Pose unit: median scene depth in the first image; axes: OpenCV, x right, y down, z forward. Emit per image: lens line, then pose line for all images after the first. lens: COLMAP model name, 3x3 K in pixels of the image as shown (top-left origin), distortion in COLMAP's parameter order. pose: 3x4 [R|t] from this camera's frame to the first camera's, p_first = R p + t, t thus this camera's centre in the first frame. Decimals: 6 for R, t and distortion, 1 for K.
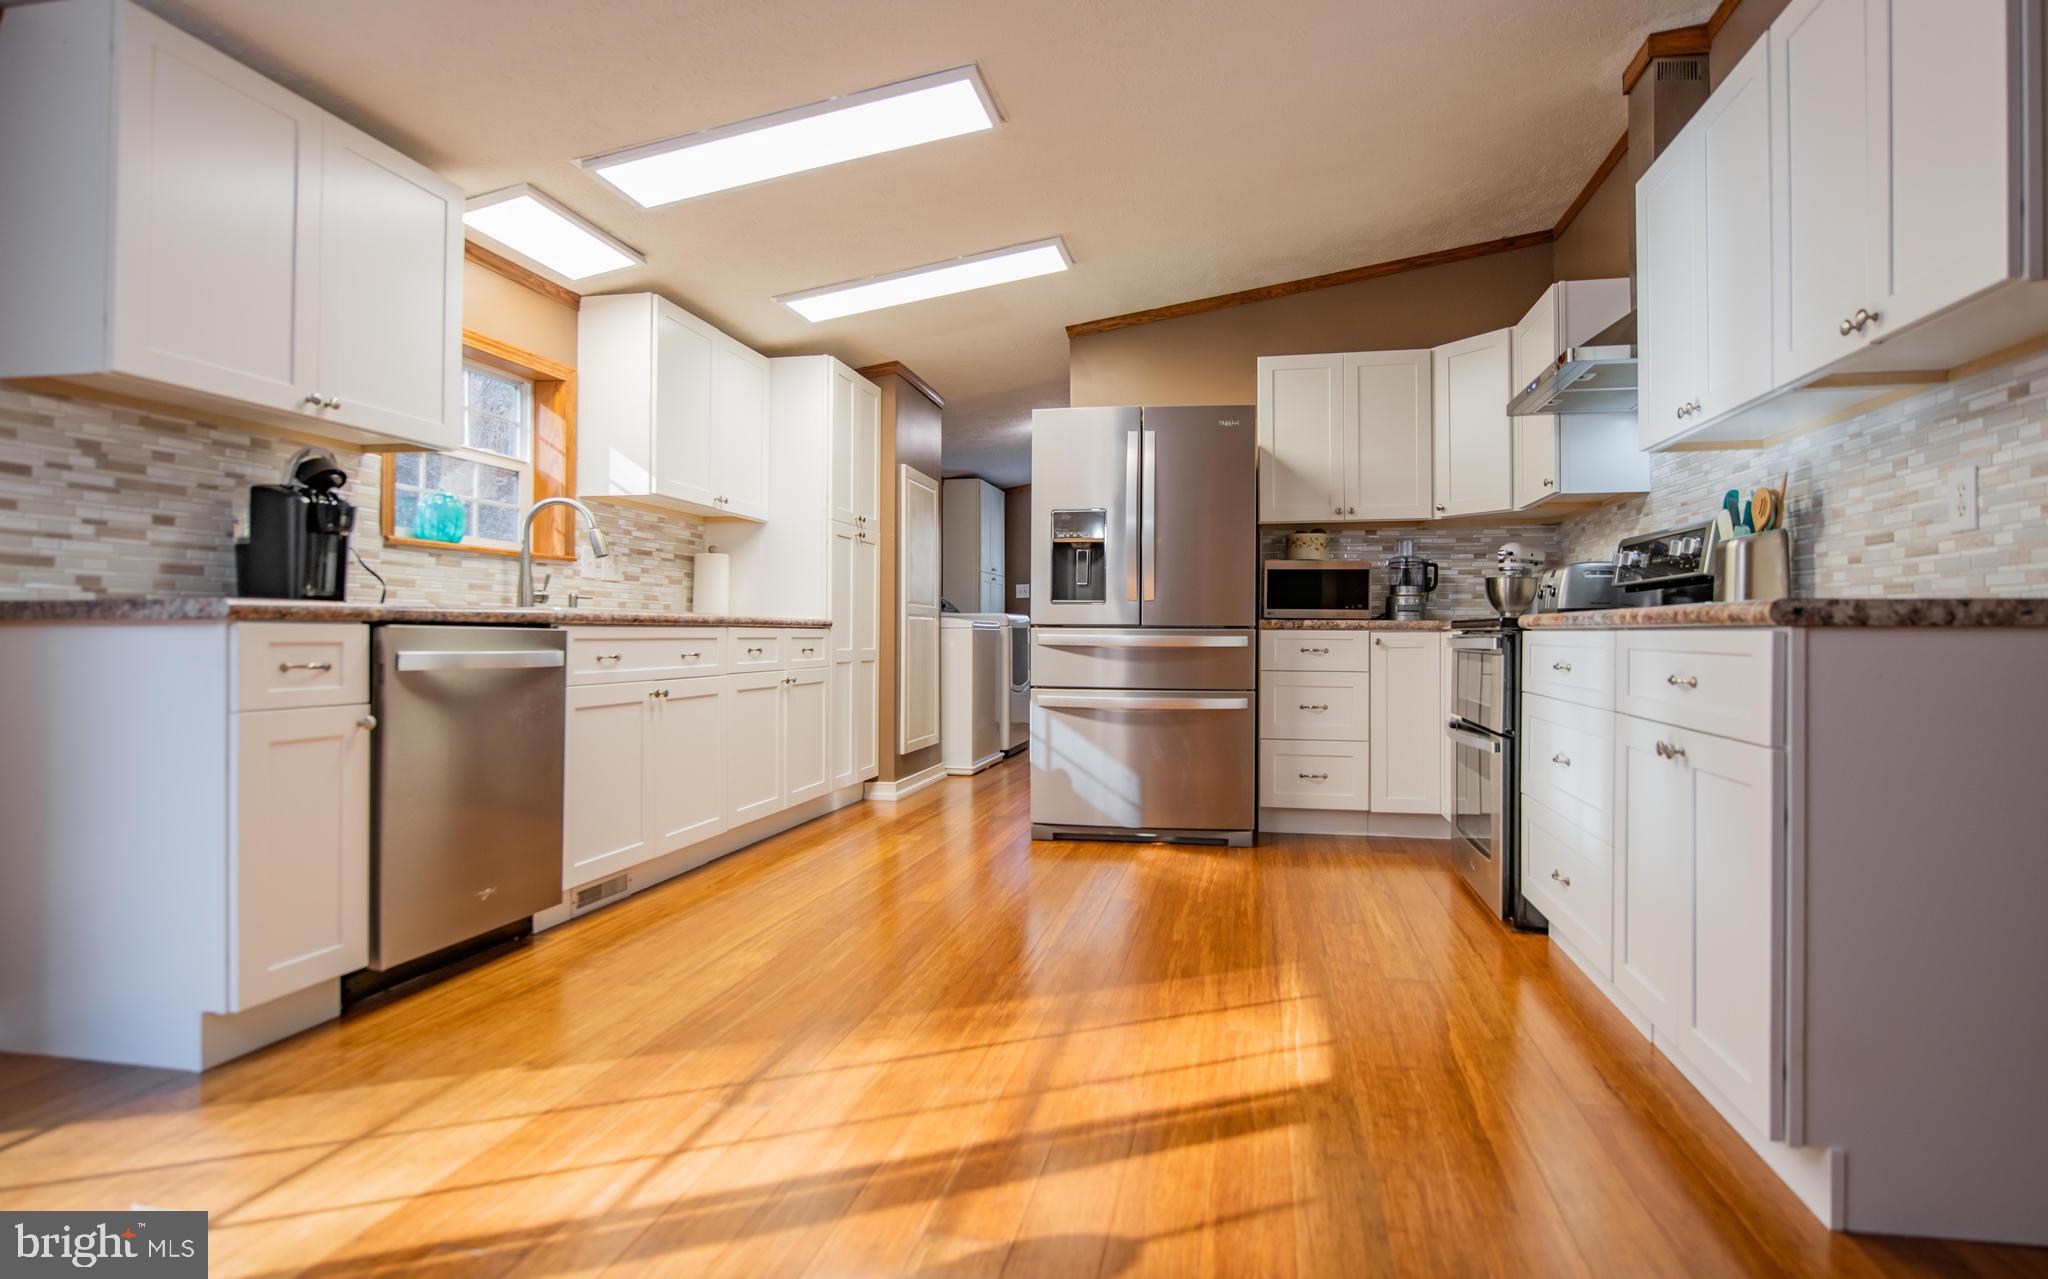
lens RADIAL K [[1017.7, 0, 1093.5], [0, 1017.7, 632.3], [0, 0, 1]] dist [-0.012088, -0.001234]
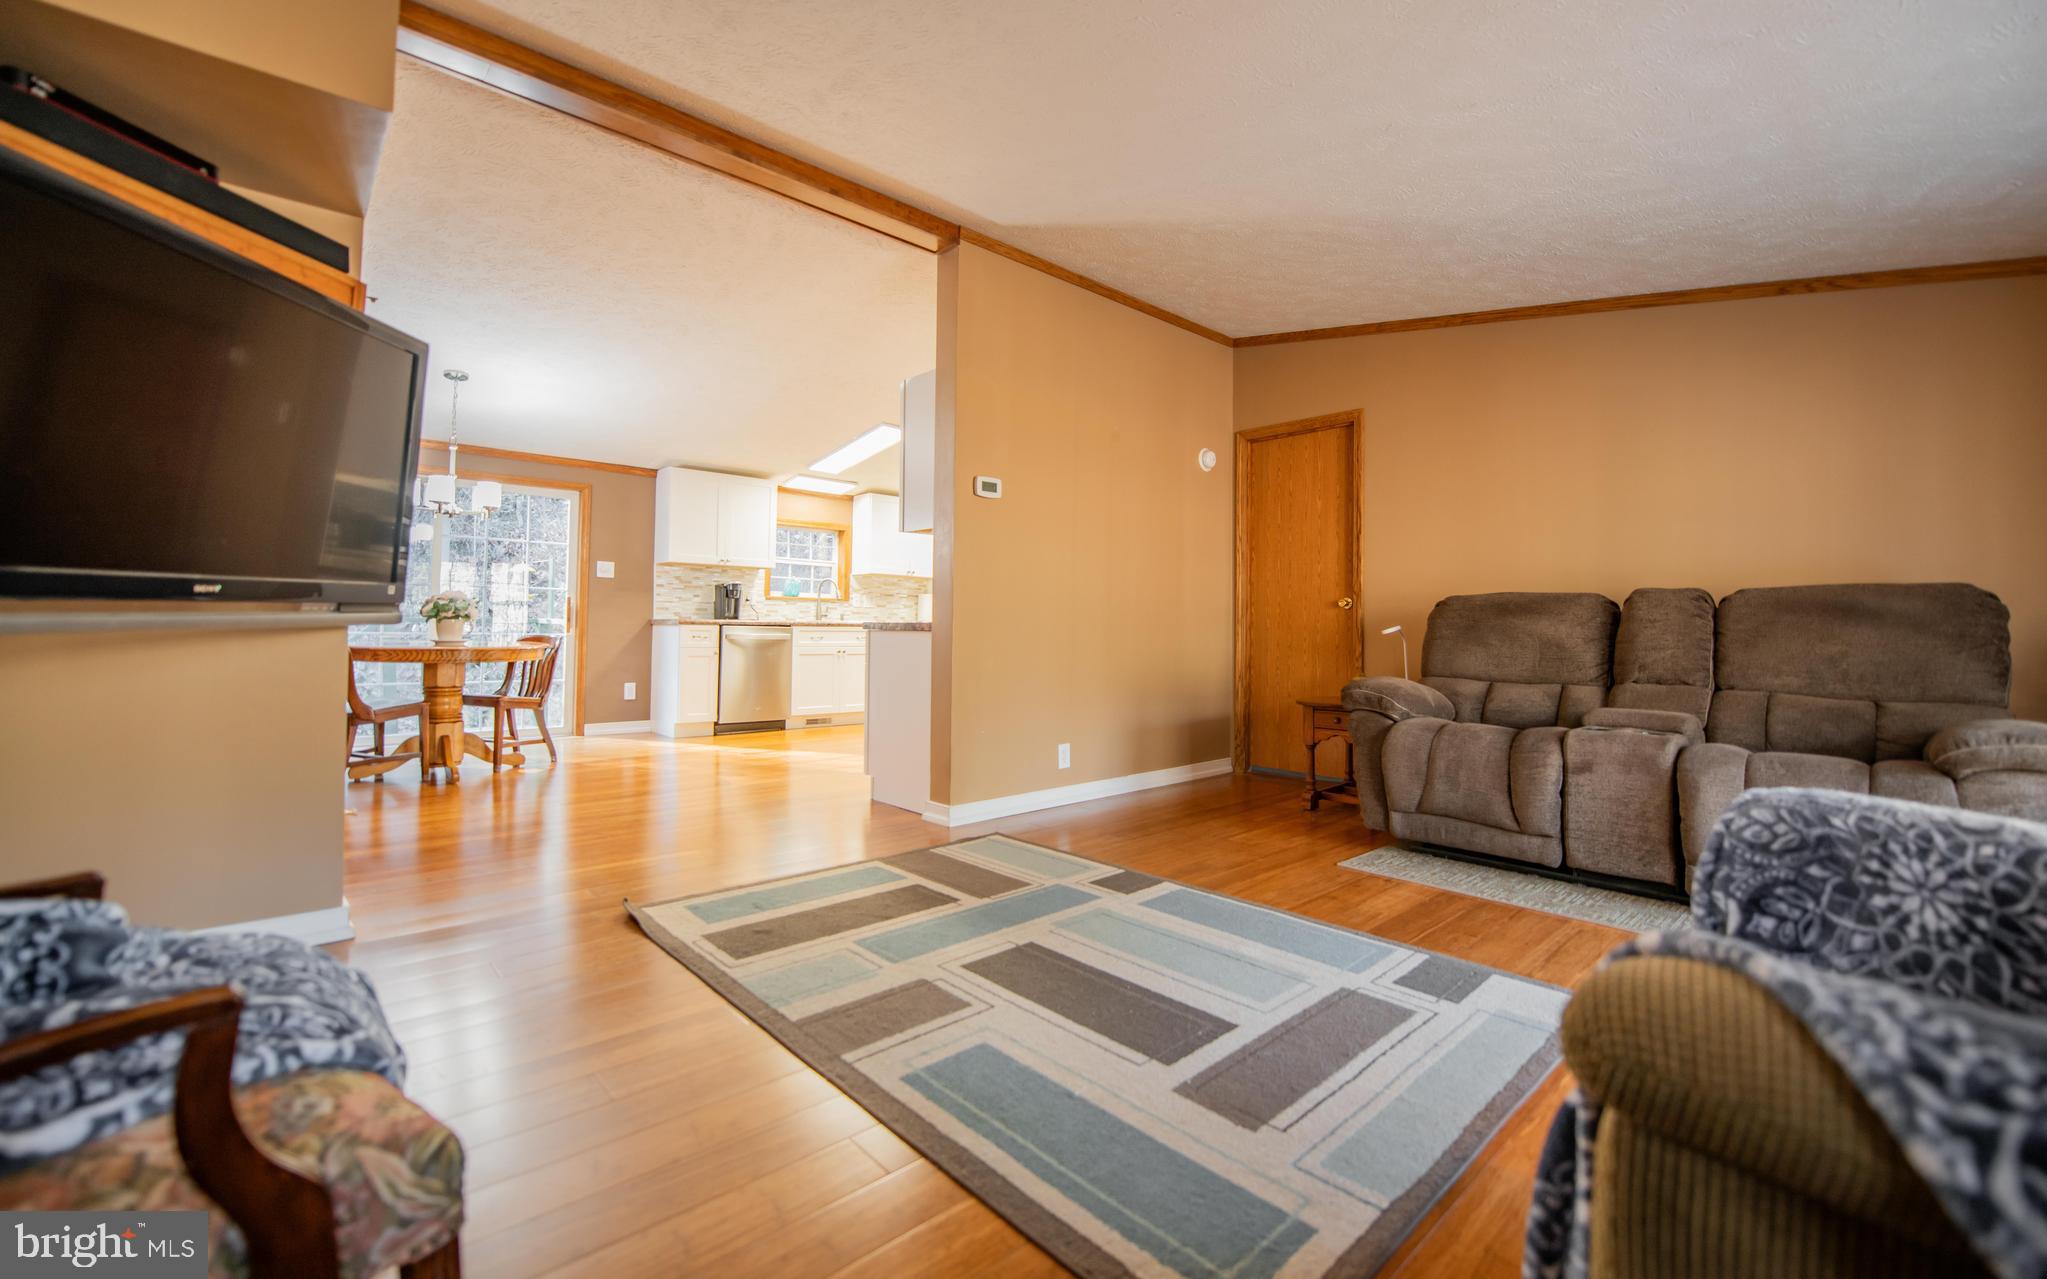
lens RADIAL K [[842.4, 0, 1047.4], [0, 842.4, 611.0], [0, 0, 1]] dist [-0.020563, -0.000102]
pose [[0.800895, -0.005321, -0.598781, 1.164262], [-0.008424, 0.999761, -0.020151, -0.005085], [0.598745, 0.021182, 0.800659, -0.400317]]
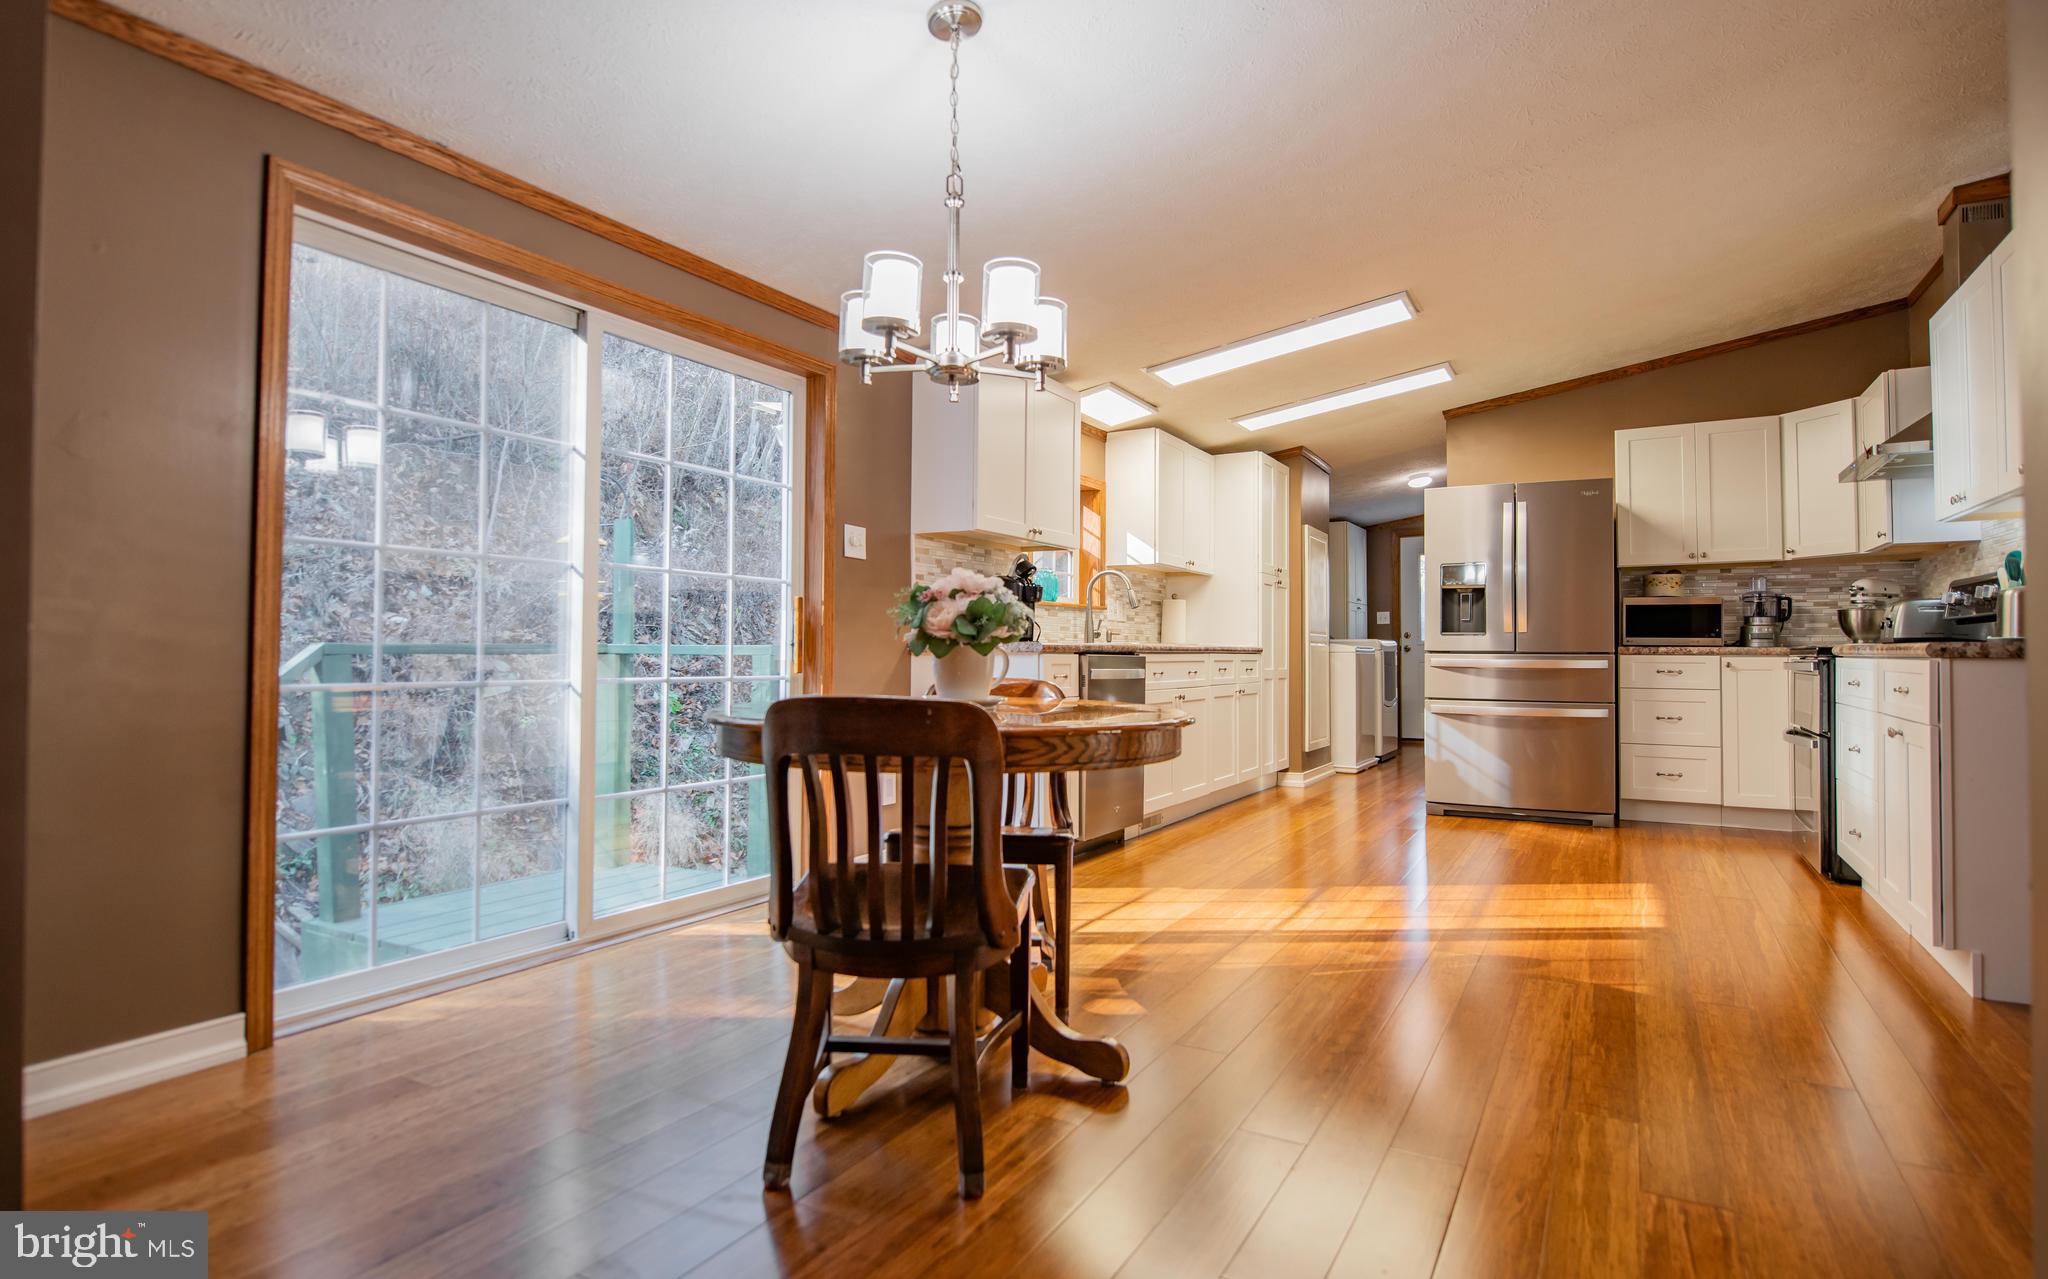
lens RADIAL K [[1049.2, 0, 1041.9], [0, 1049.2, 632.4], [0, 0, 1]] dist [-0.011612, -0.001080]
pose [[0.939553, -0.006886, -0.342335, -0.068499], [0.000243, 0.999811, -0.019445, -0.005858], [0.342404, 0.018187, 0.939377, -0.491633]]
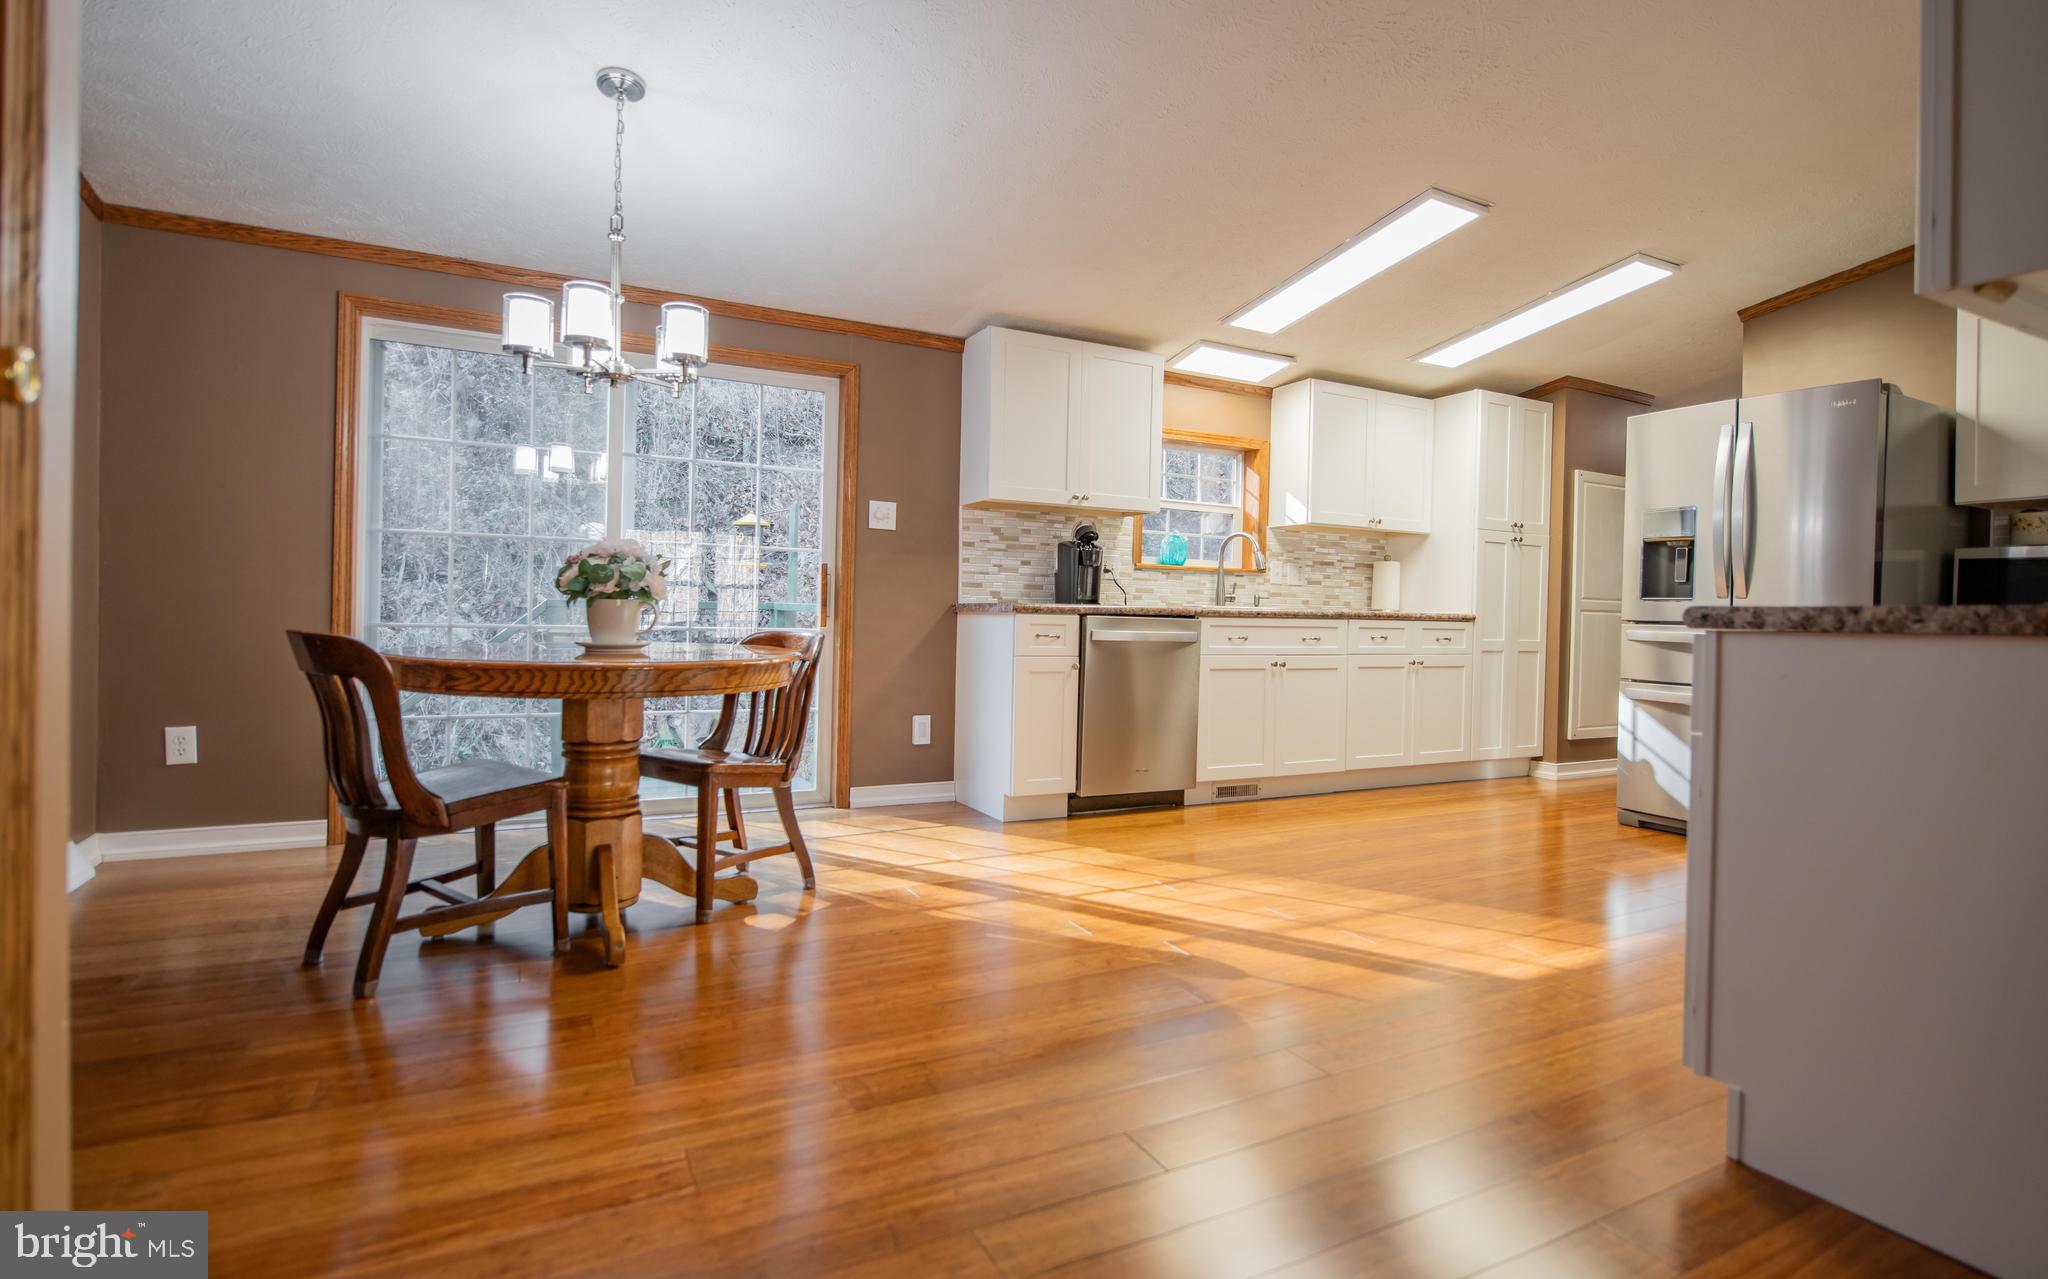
lens RADIAL K [[1001.3, 0, 1046.6], [0, 1001.3, 623.5], [0, 0, 1]] dist [-0.002550, -0.000320]
pose [[0.608016, 0.016330, -0.793757, 0.440697], [-0.016227, 0.999835, 0.008139, -0.003892], [0.793759, 0.007931, 0.608180, -0.120488]]
